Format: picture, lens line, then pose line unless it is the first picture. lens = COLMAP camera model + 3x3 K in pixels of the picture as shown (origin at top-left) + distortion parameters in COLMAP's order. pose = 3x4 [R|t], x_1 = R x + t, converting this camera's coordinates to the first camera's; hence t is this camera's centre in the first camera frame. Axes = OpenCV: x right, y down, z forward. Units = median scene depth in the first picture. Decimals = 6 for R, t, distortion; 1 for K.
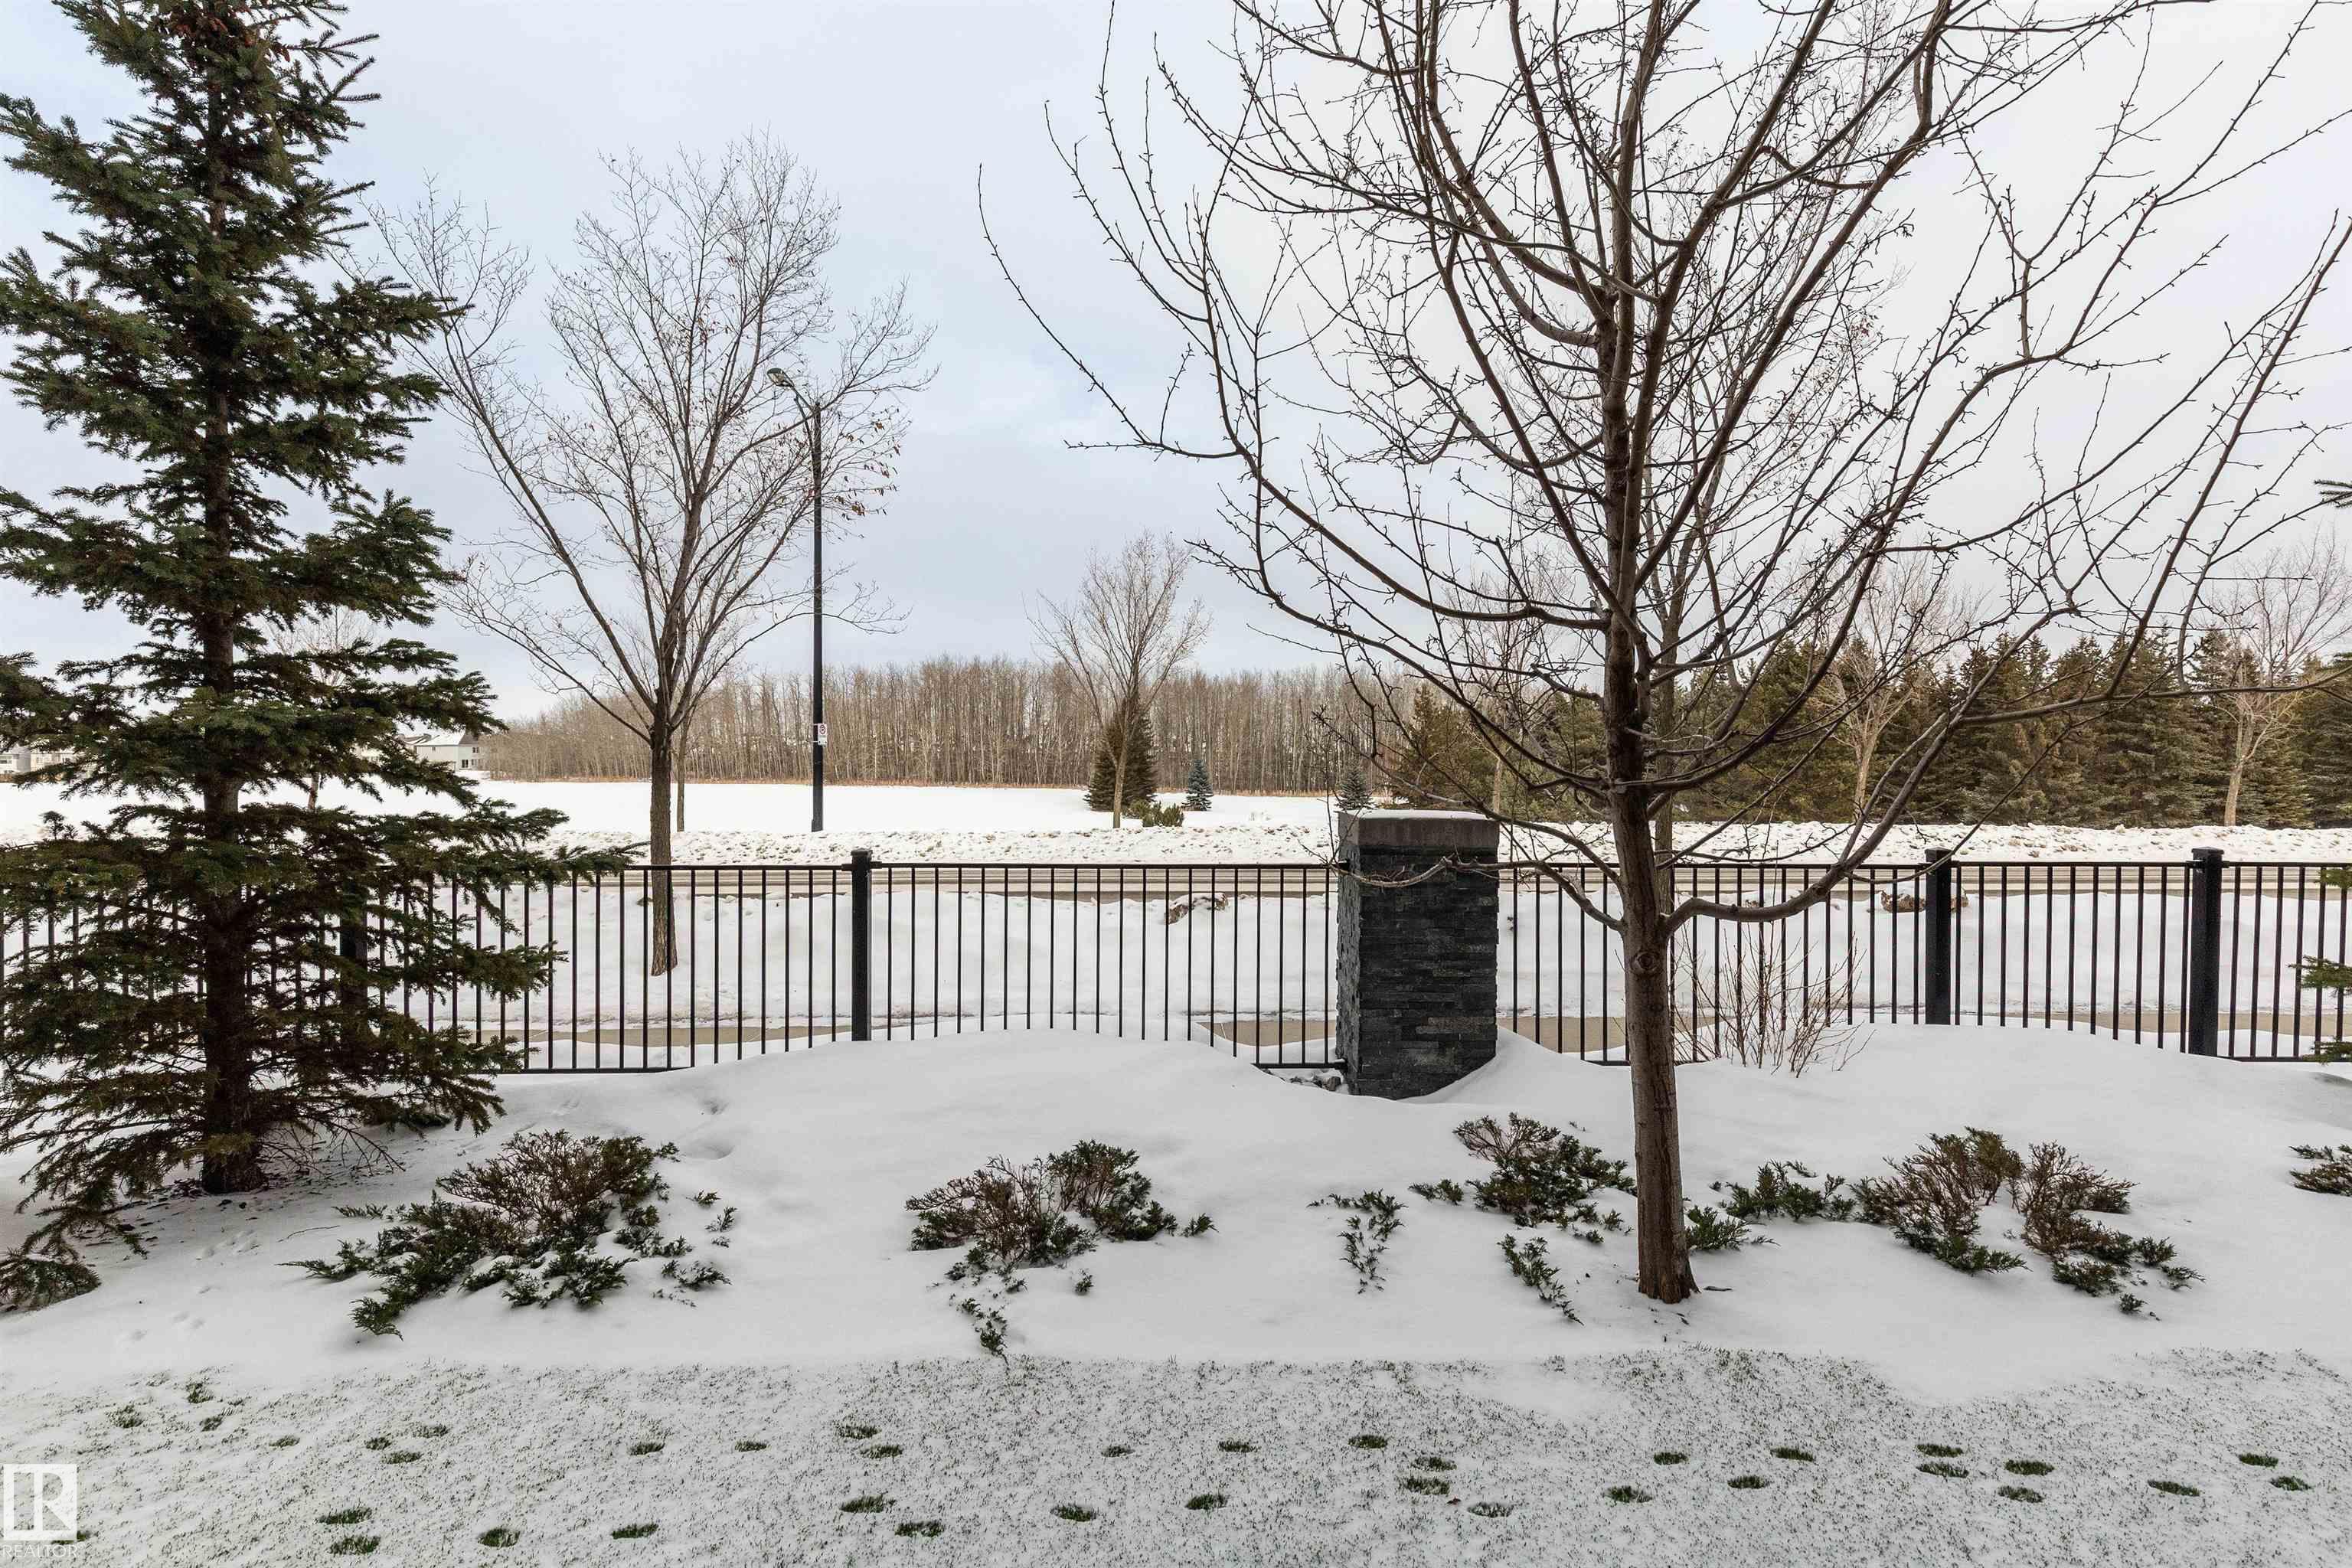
lens RADIAL K [[1145.0, 0, 1180.0], [0, 1145.0, 784.0], [0, 0, 1]] dist [0.012424, -0.002569]
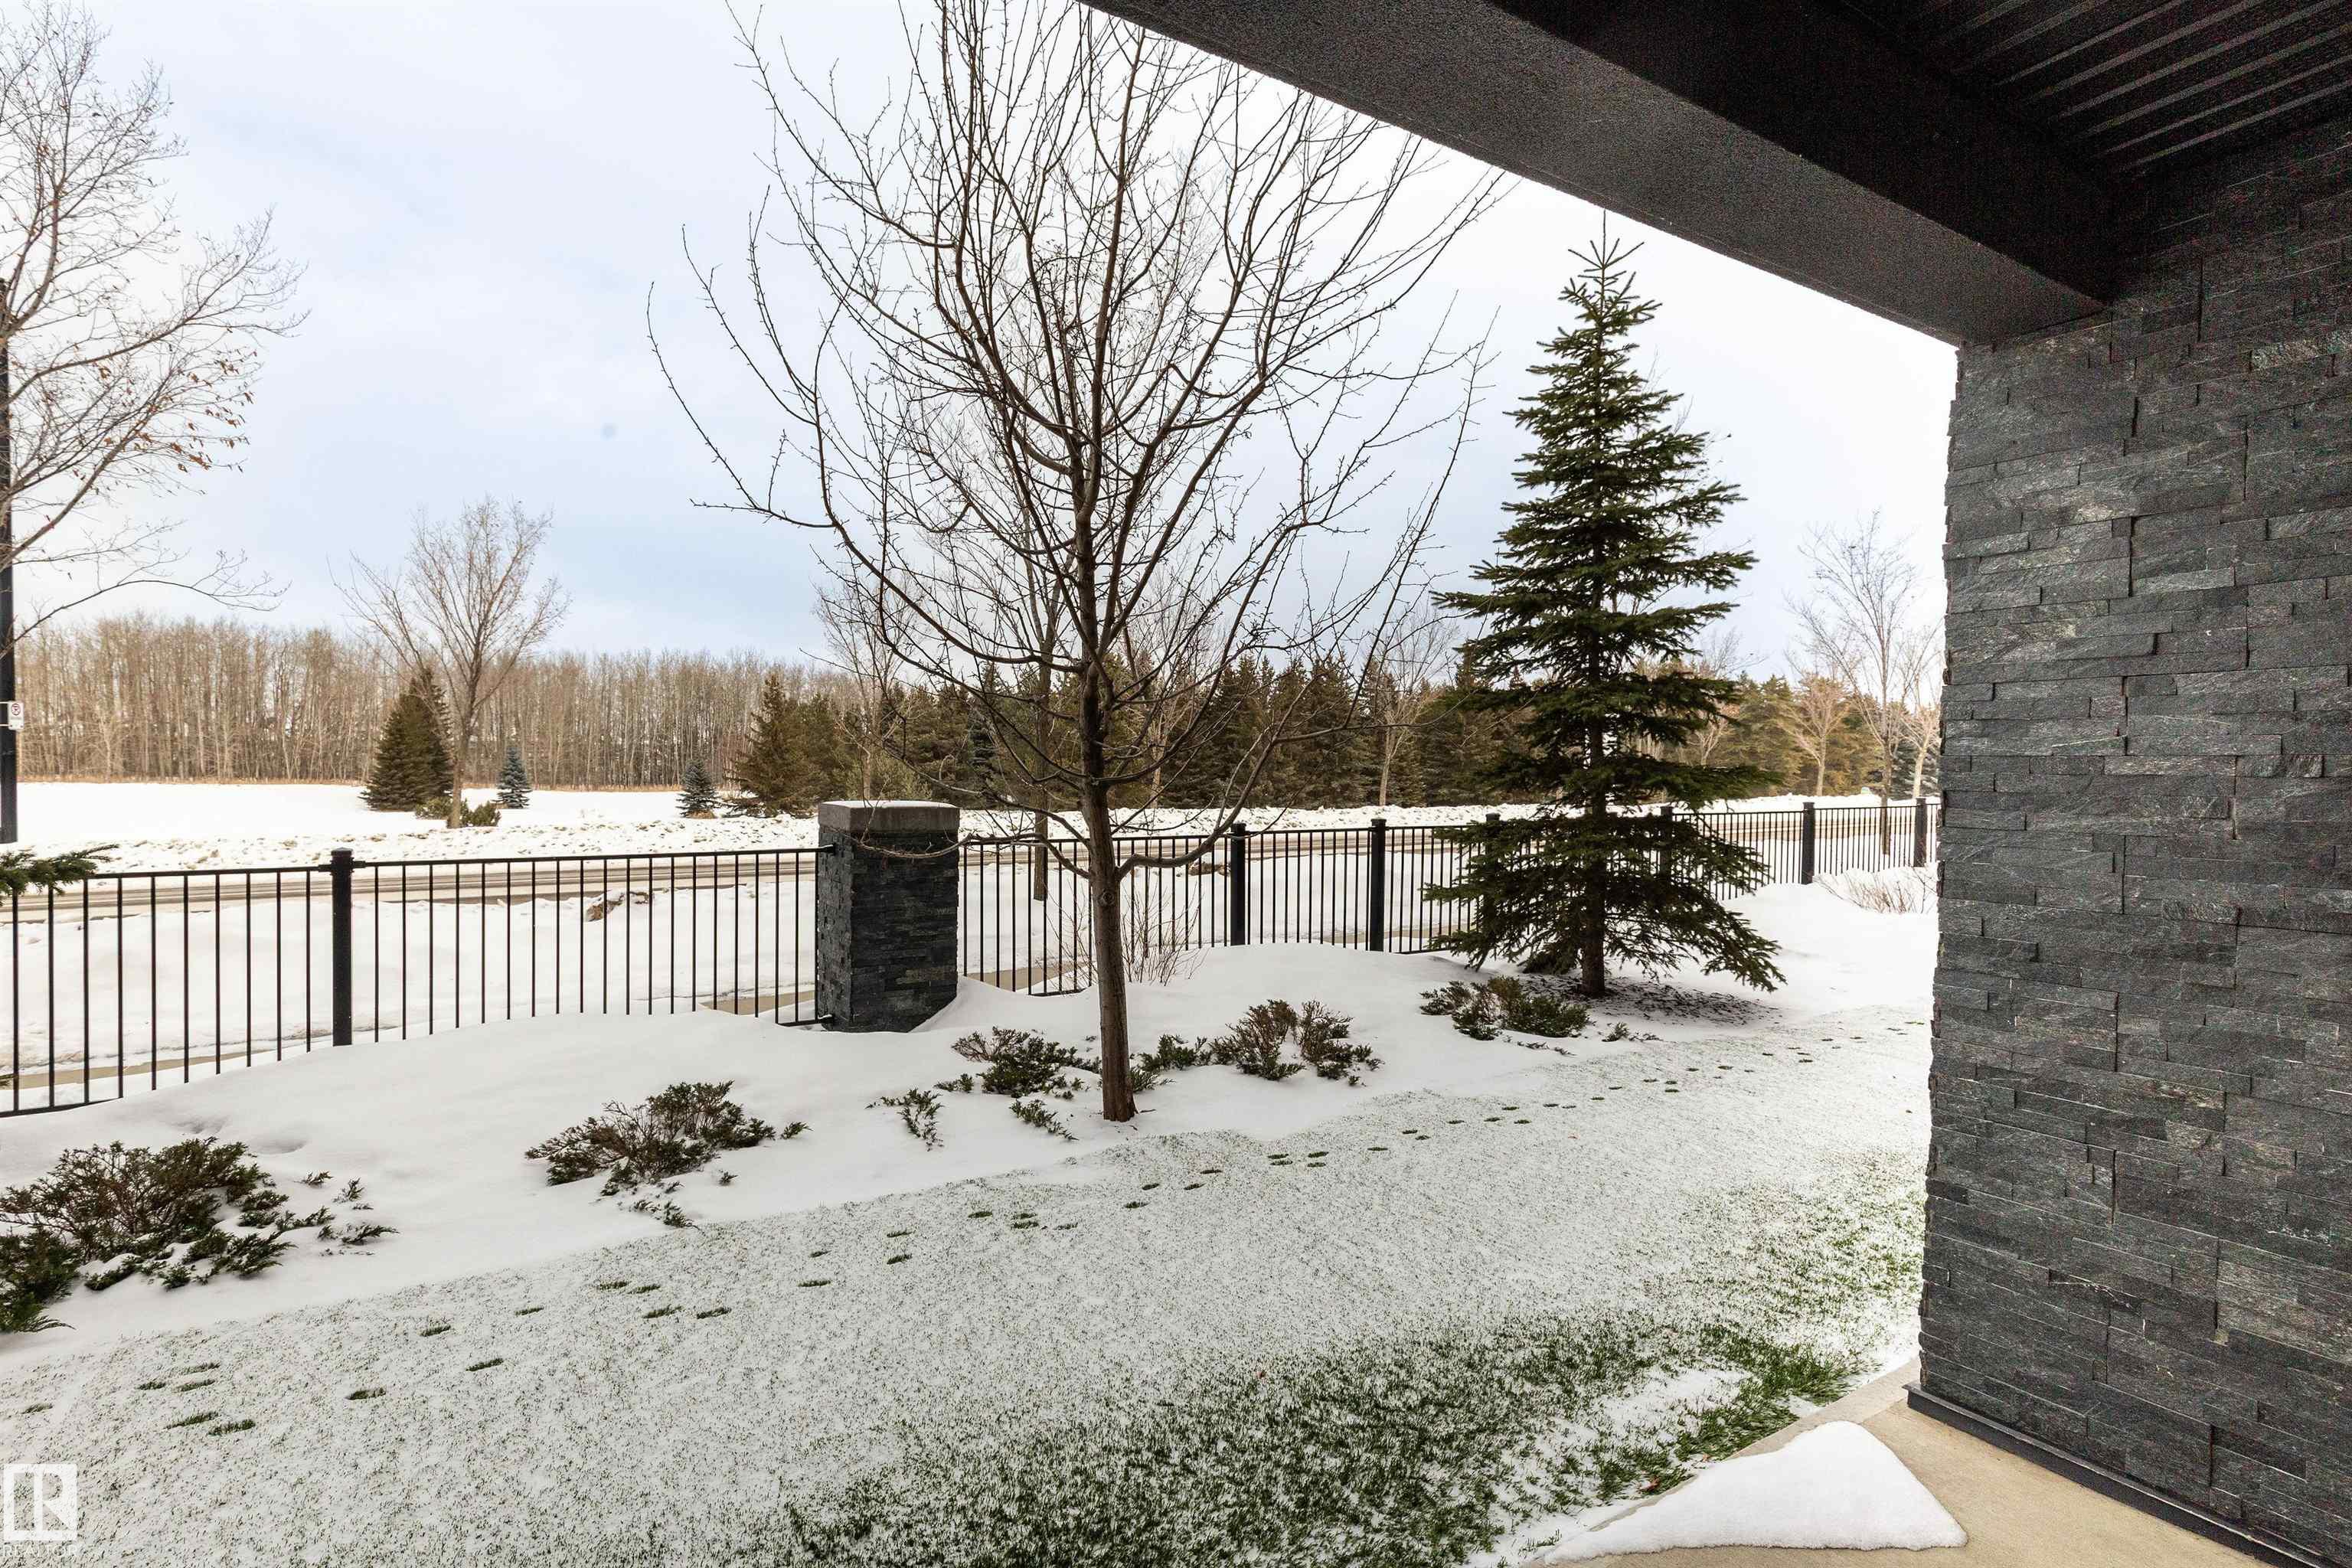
lens RADIAL K [[1145.0, 0, 1180.0], [0, 1145.0, 784.0], [0, 0, 1]] dist [0.012424, -0.002569]
pose [[0.845265, -0.006520, 0.534308, -0.278320], [0.003093, 0.999969, 0.007310, -0.003494], [-0.534339, -0.004526, 0.845258, -0.276523]]
